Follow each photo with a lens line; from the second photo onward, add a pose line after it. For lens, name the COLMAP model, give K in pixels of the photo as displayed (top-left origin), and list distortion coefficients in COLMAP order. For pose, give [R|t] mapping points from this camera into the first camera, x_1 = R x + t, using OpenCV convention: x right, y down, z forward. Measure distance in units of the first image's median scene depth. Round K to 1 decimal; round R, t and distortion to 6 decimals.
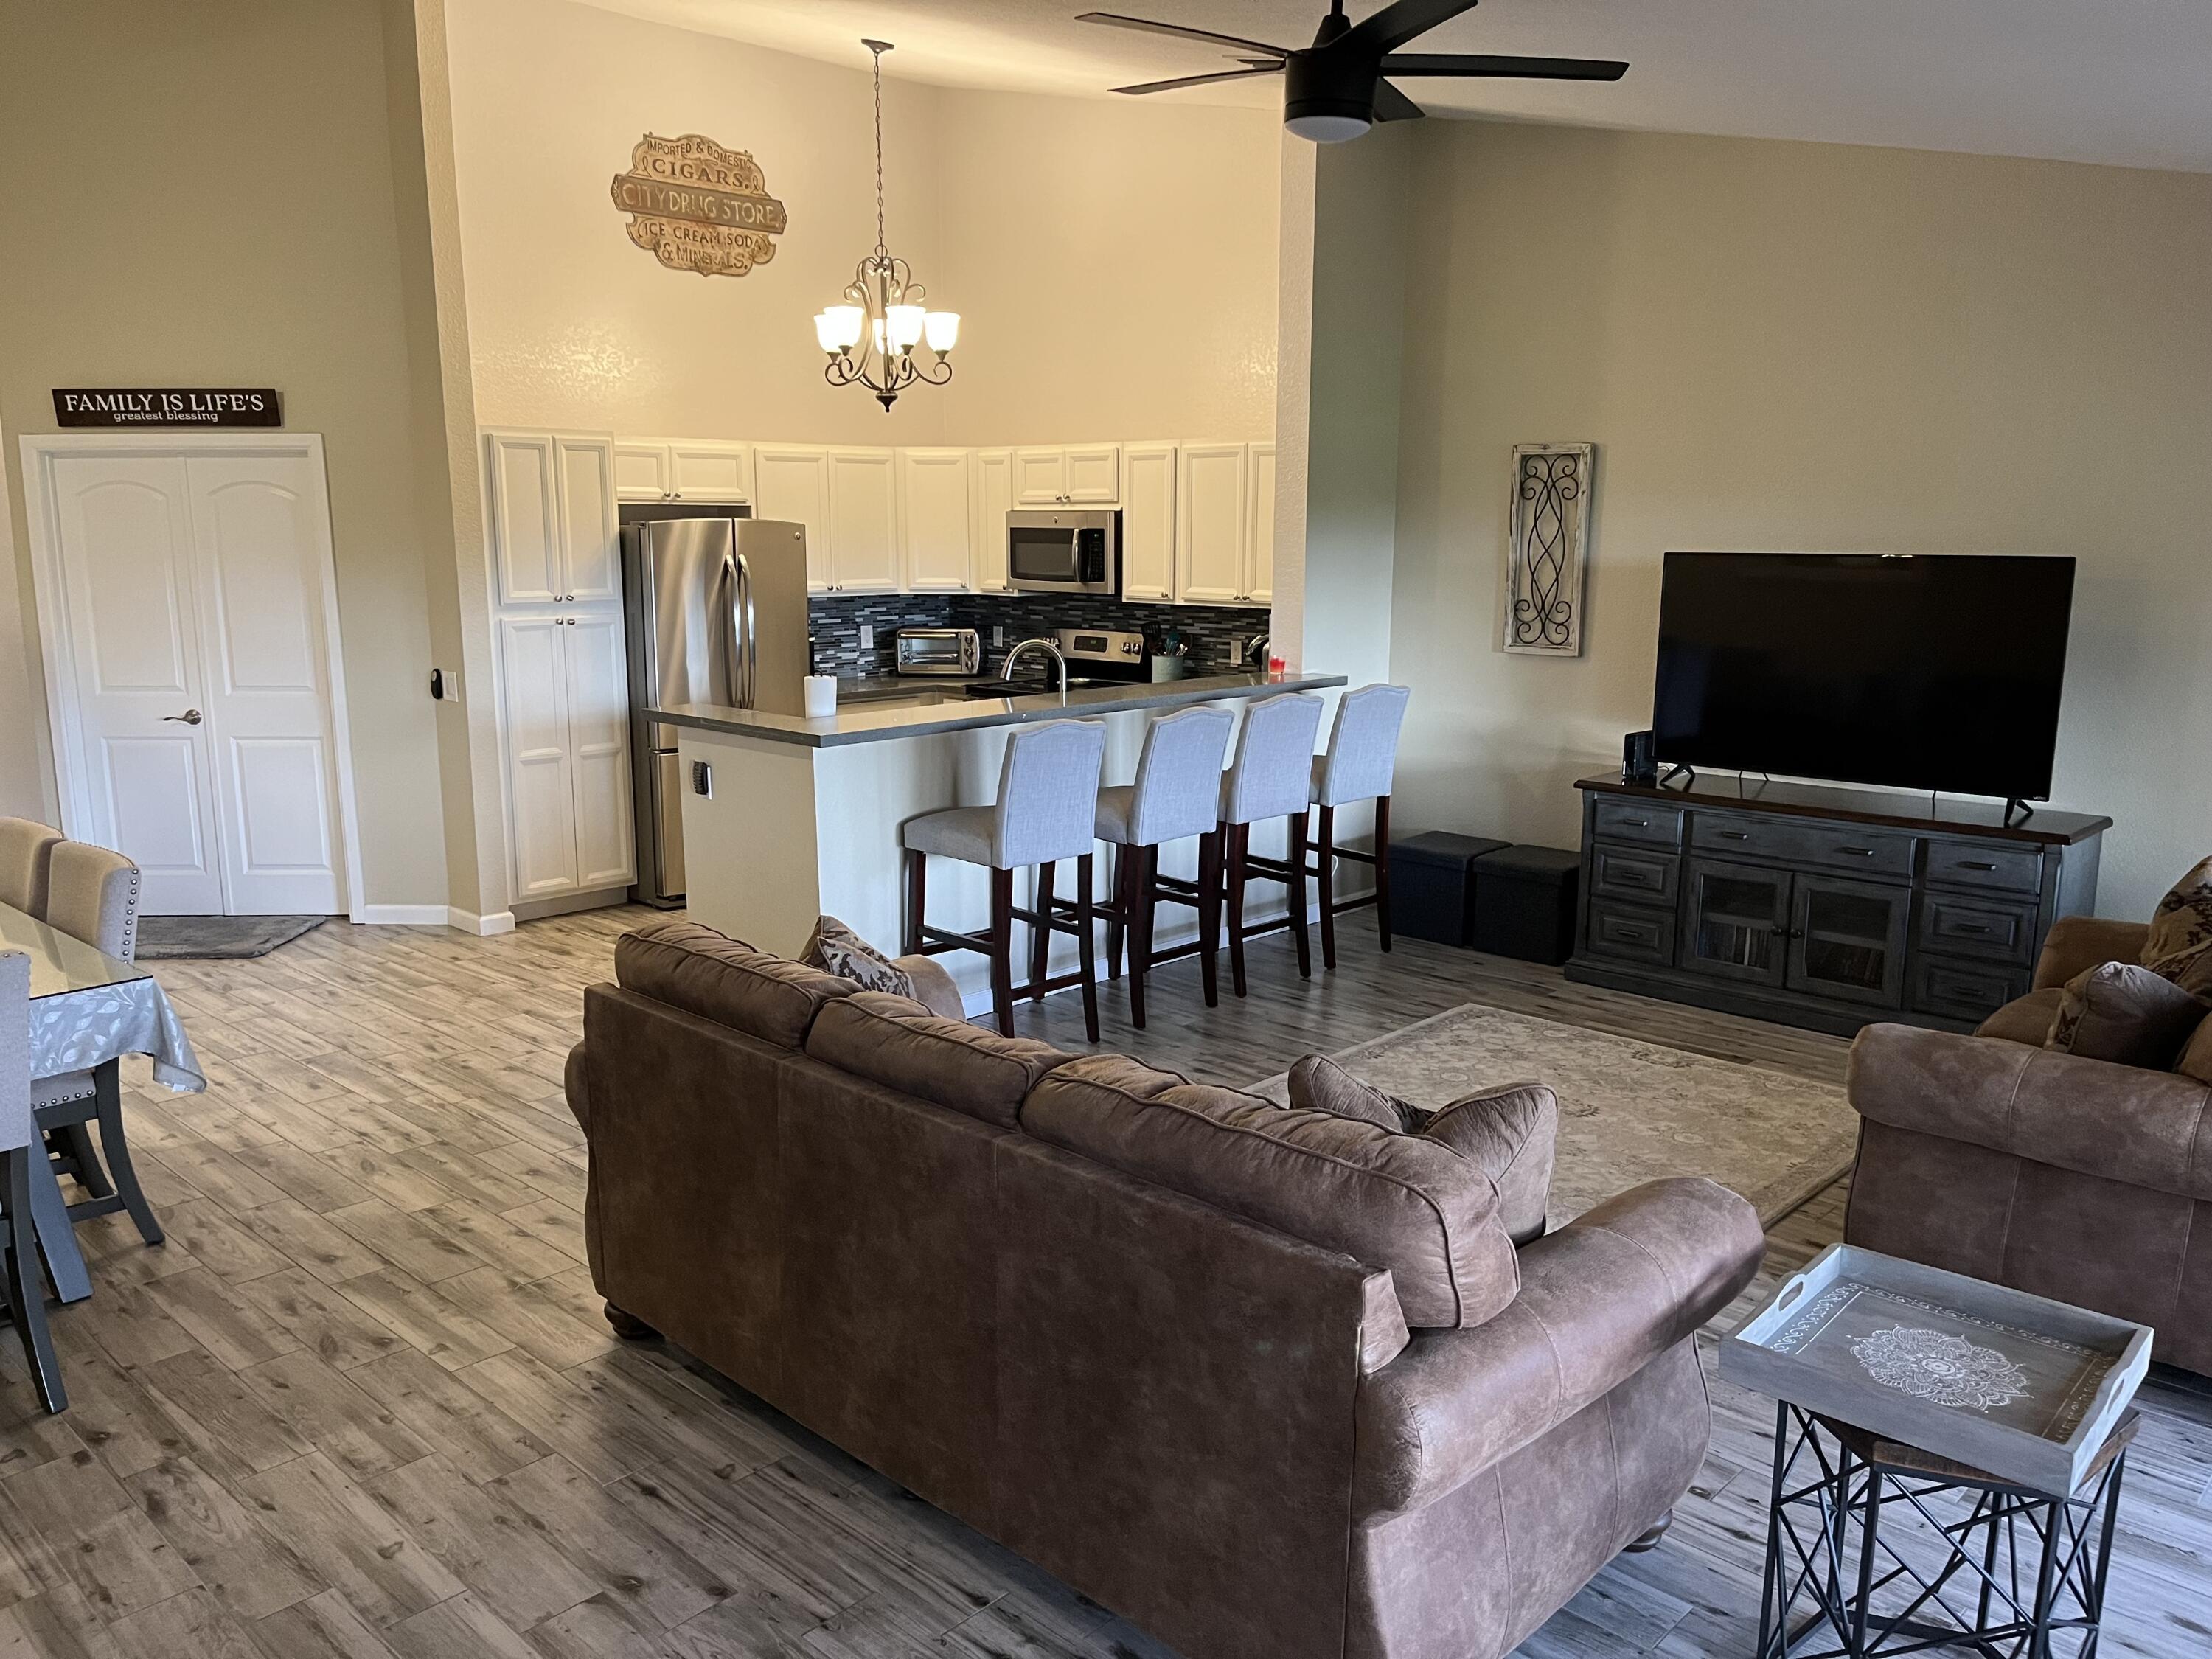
lens RADIAL K [[1659.5, 0, 1099.7], [0, 1659.5, 827.1], [0, 0, 1]] dist [0.066641, -0.096447]
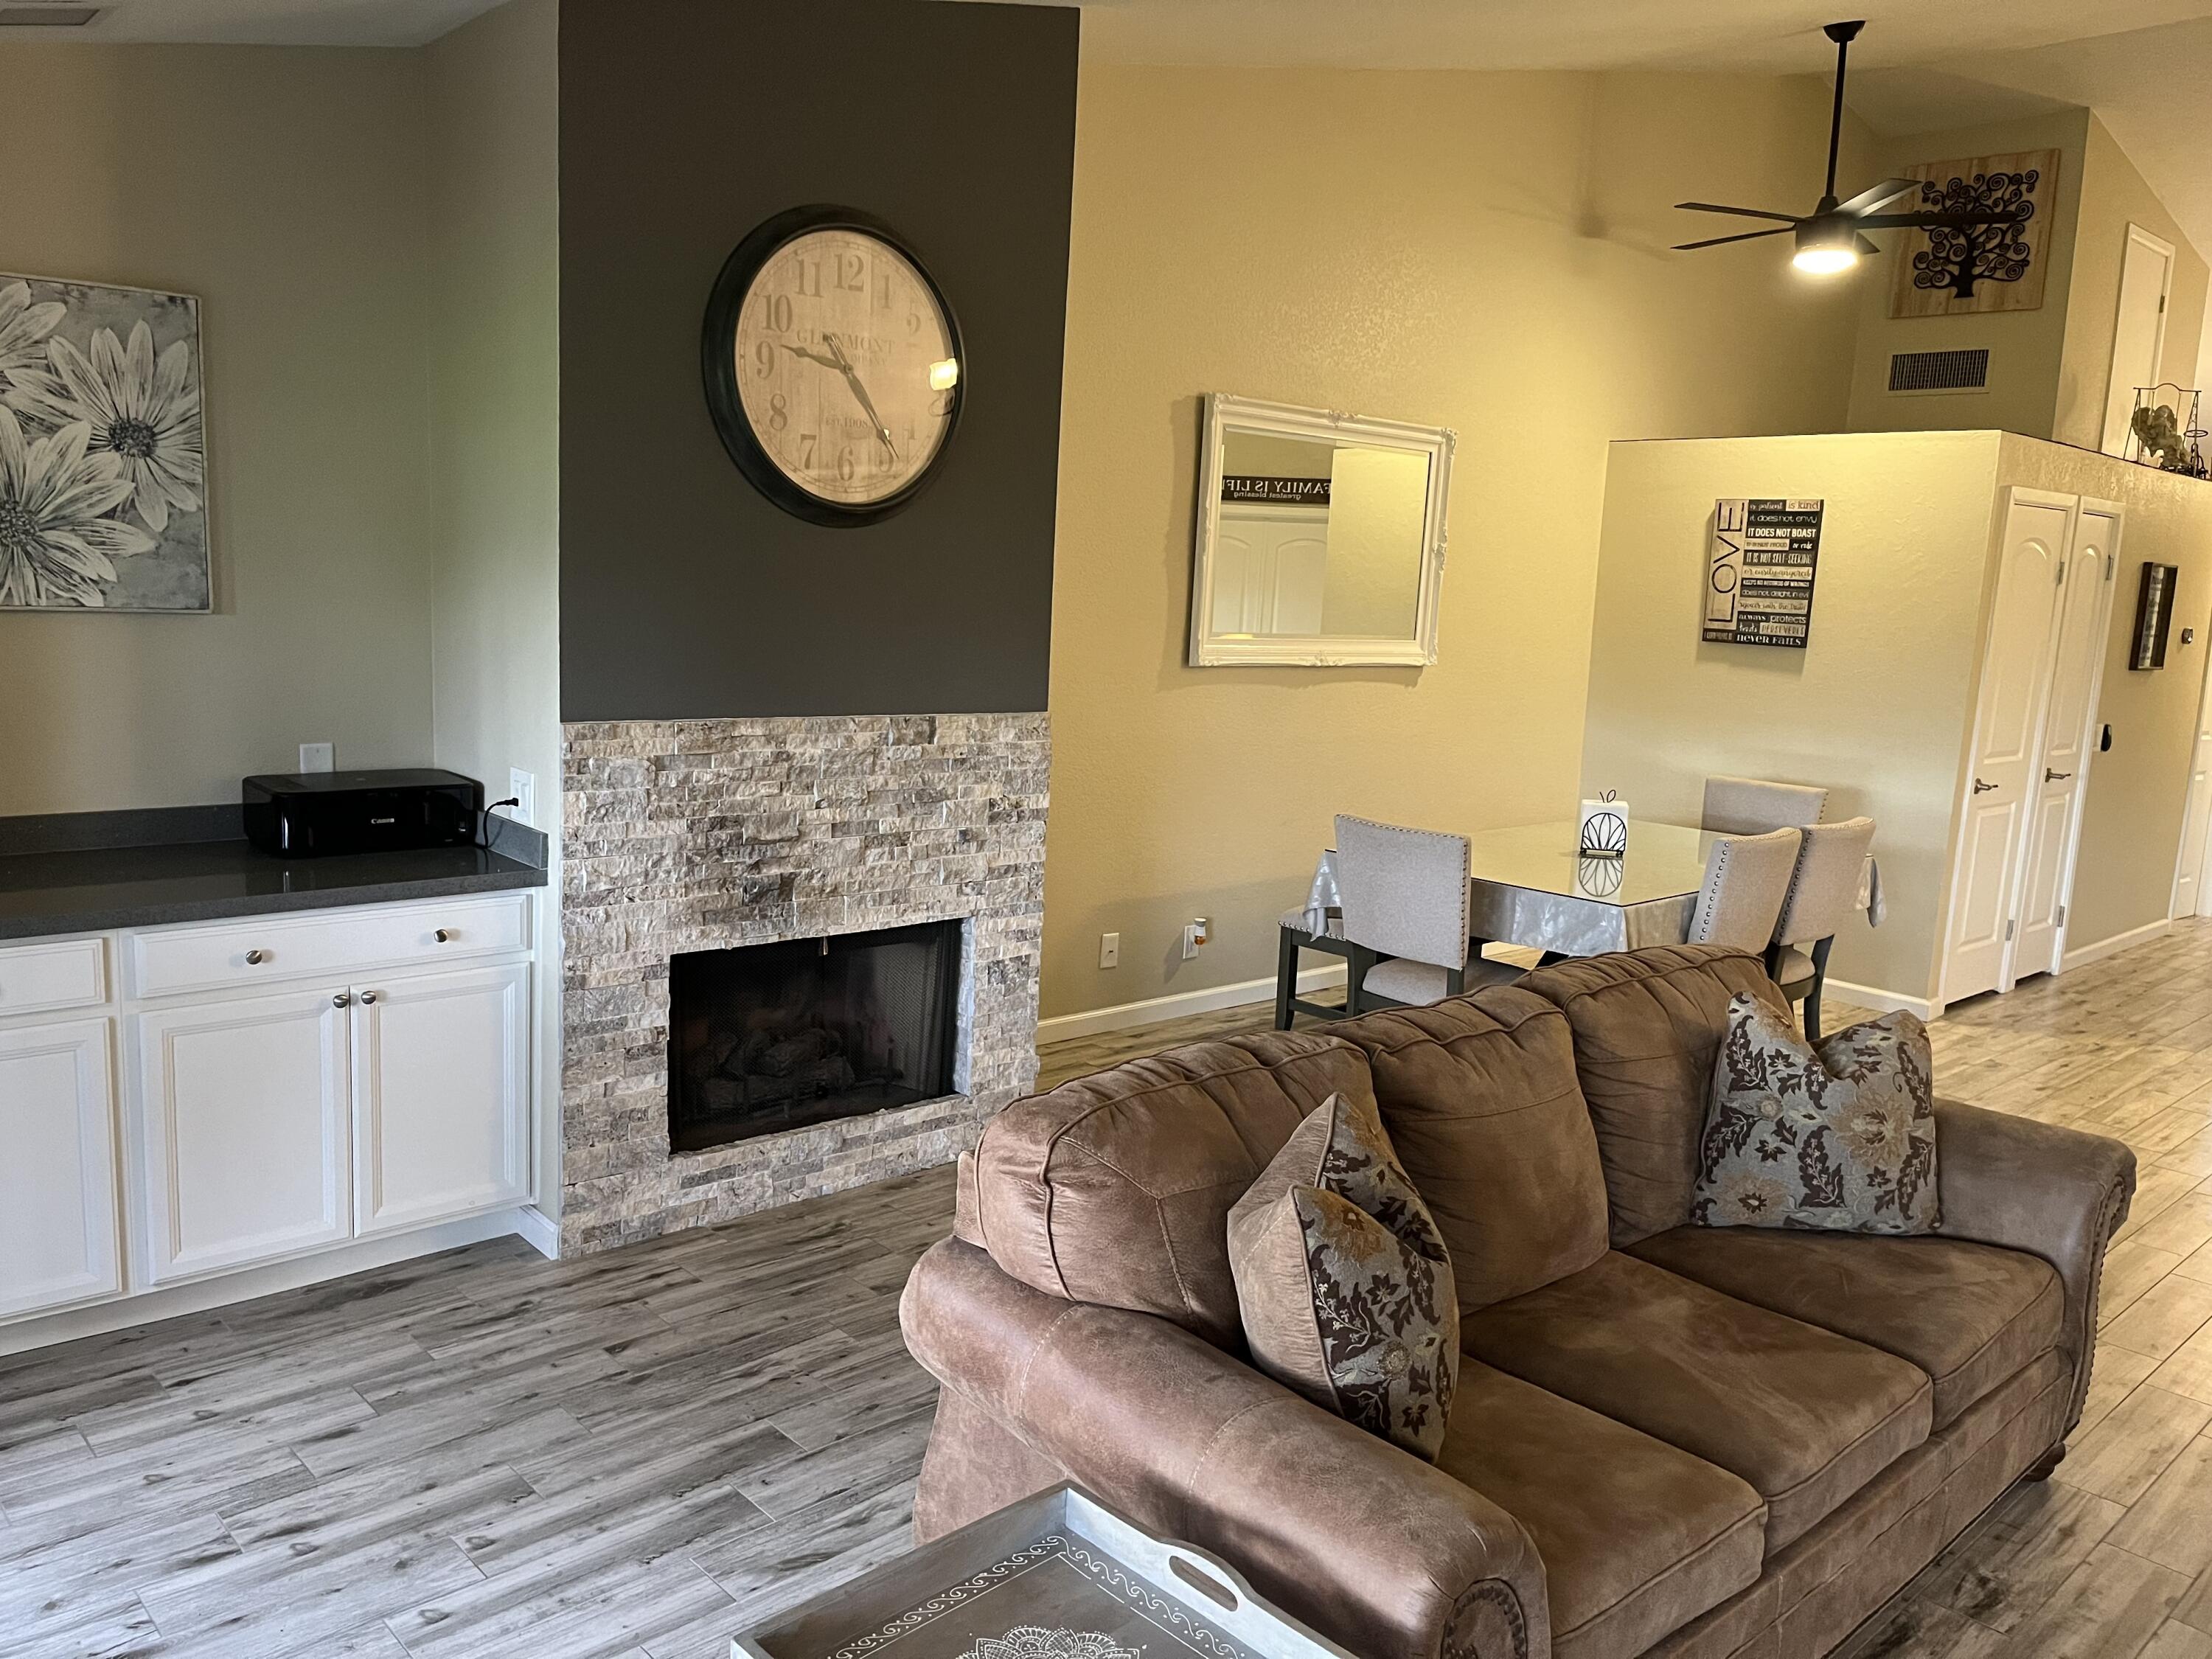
lens RADIAL K [[1659.5, 0, 1092.2], [0, 1659.5, 845.0], [0, 0, 1]] dist [0.066641, -0.096447]
pose [[-0.069298, 0.159413, -0.984777, 0.369480], [-0.223175, 0.959653, 0.171051, -0.044294], [0.972312, 0.231631, -0.030925, 0.315958]]
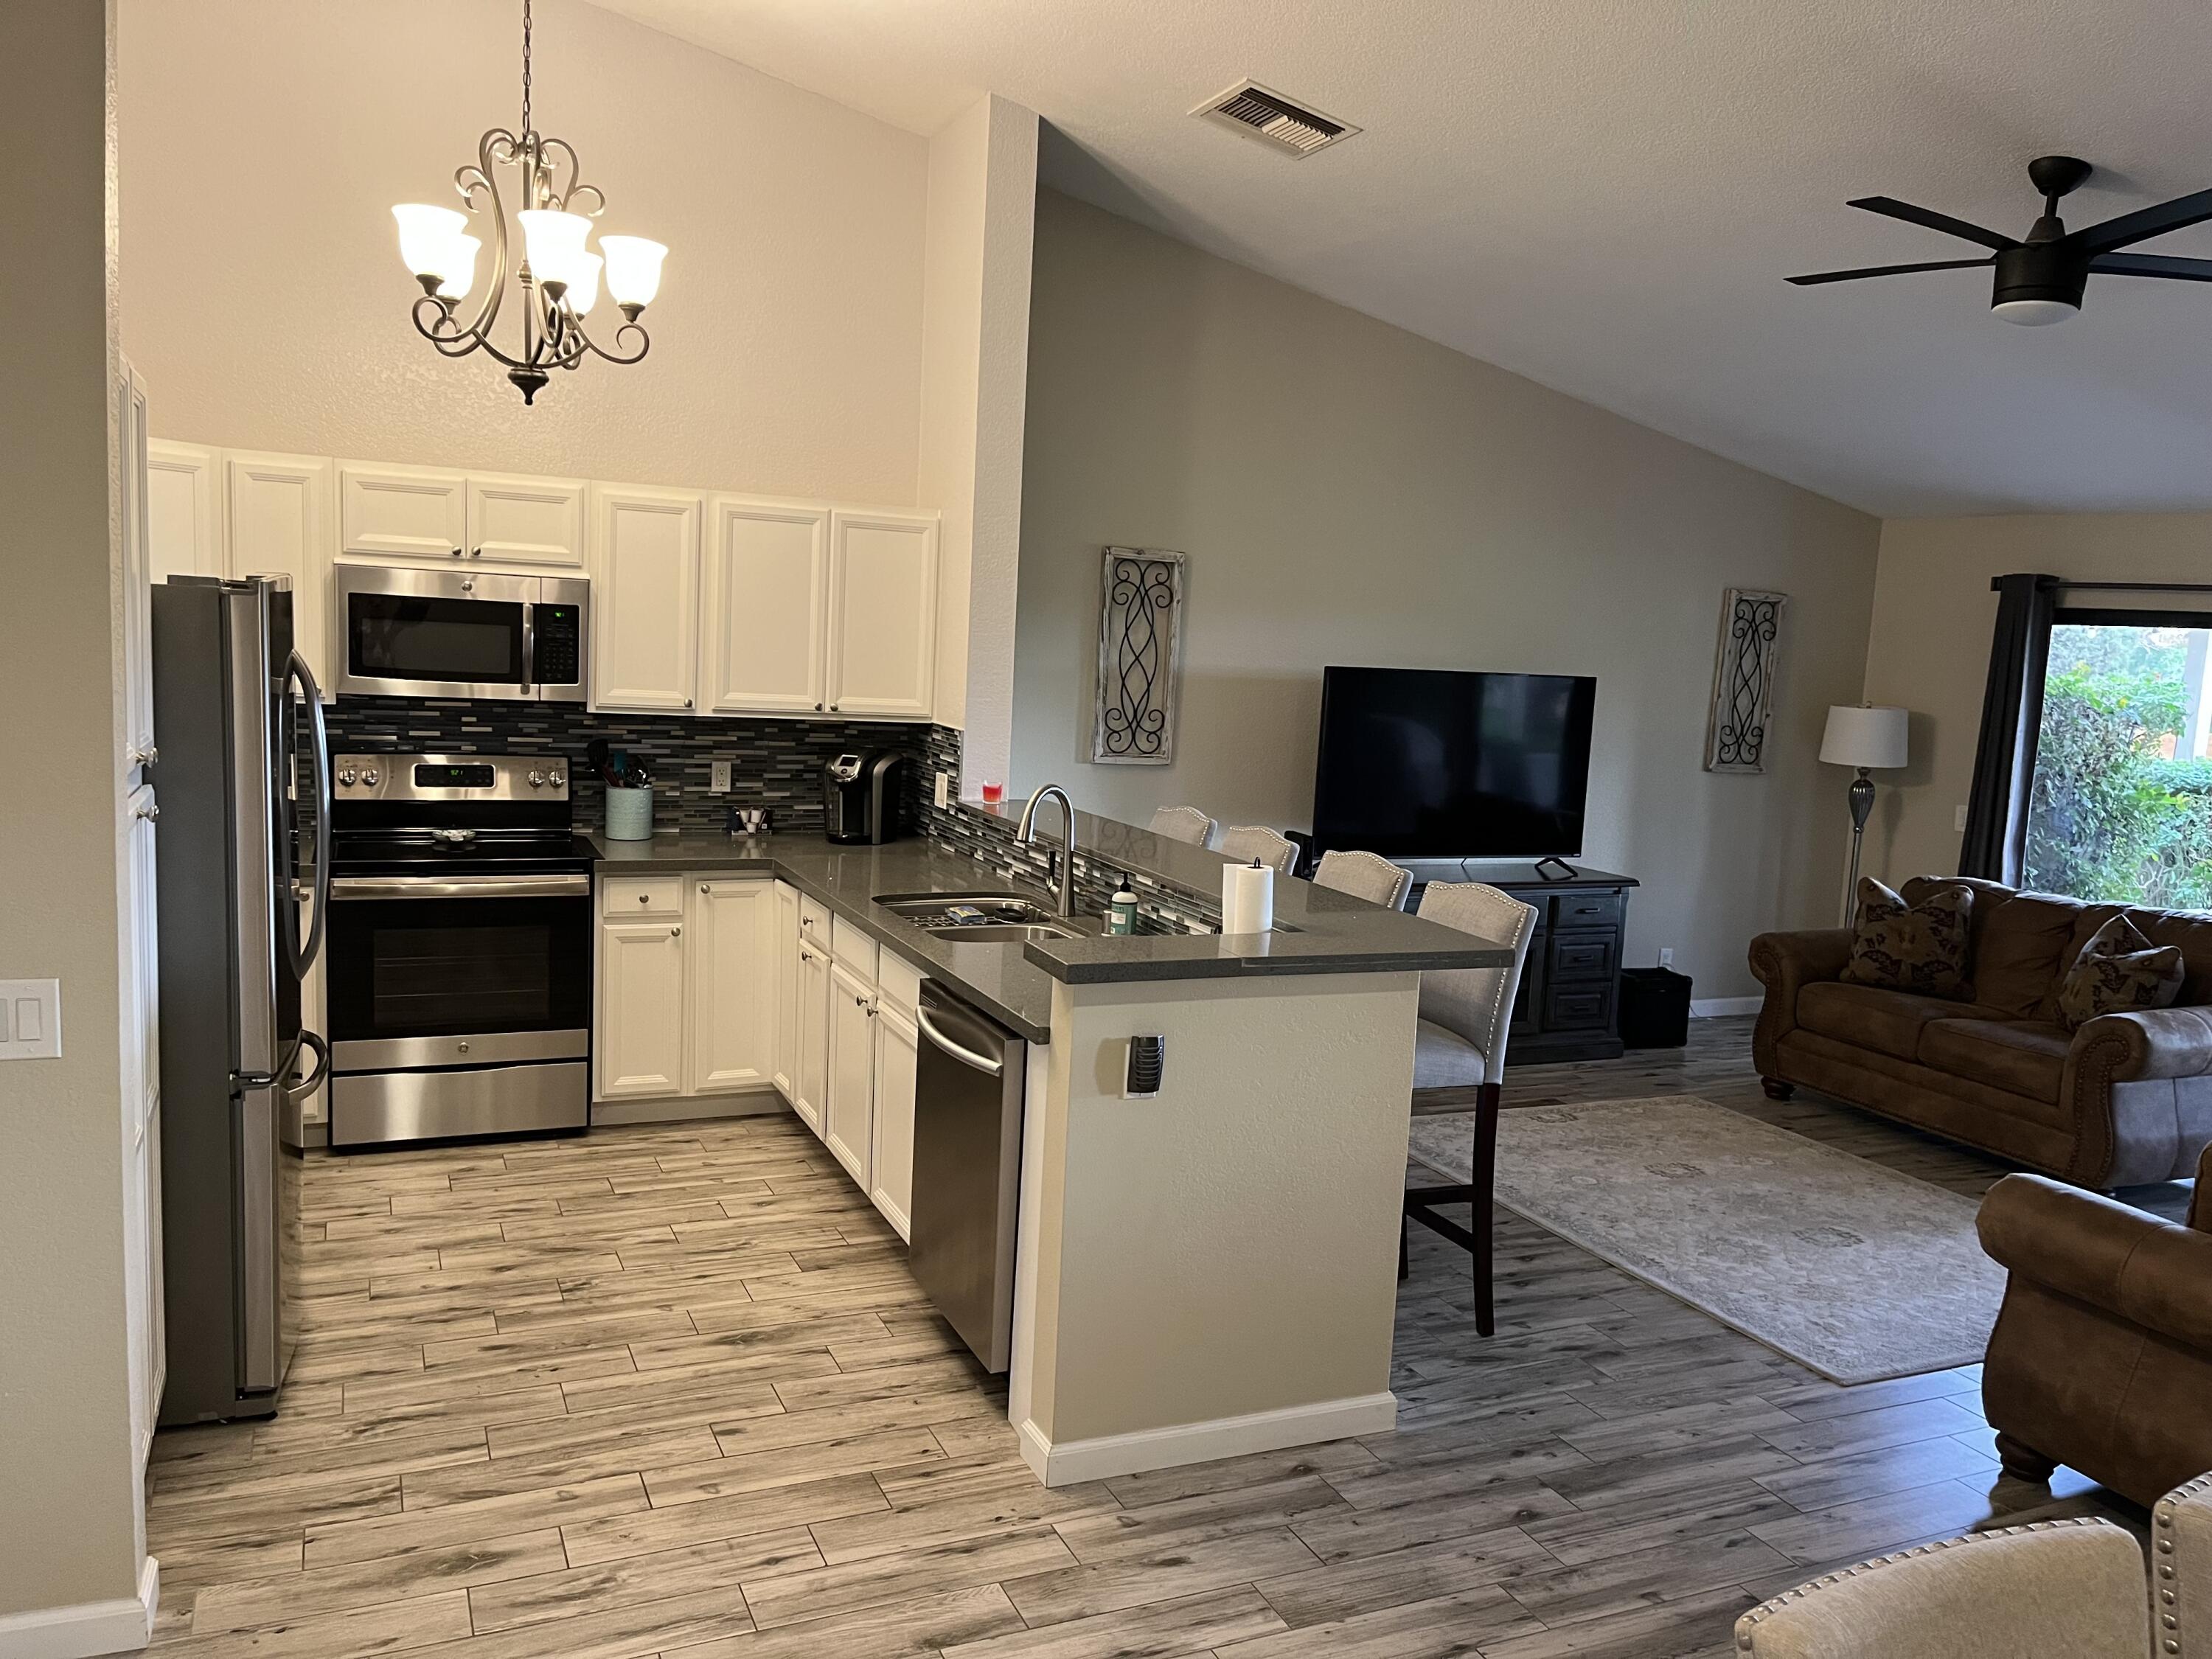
lens RADIAL K [[1659.5, 0, 1119.6], [0, 1659.5, 817.2], [0, 0, 1]] dist [0.066641, -0.096447]
pose [[0.375830, -0.083957, 0.922878, -0.611874], [0.116131, 0.992303, 0.042980, -0.111473], [-0.919383, 0.091022, 0.382688, 0.620665]]
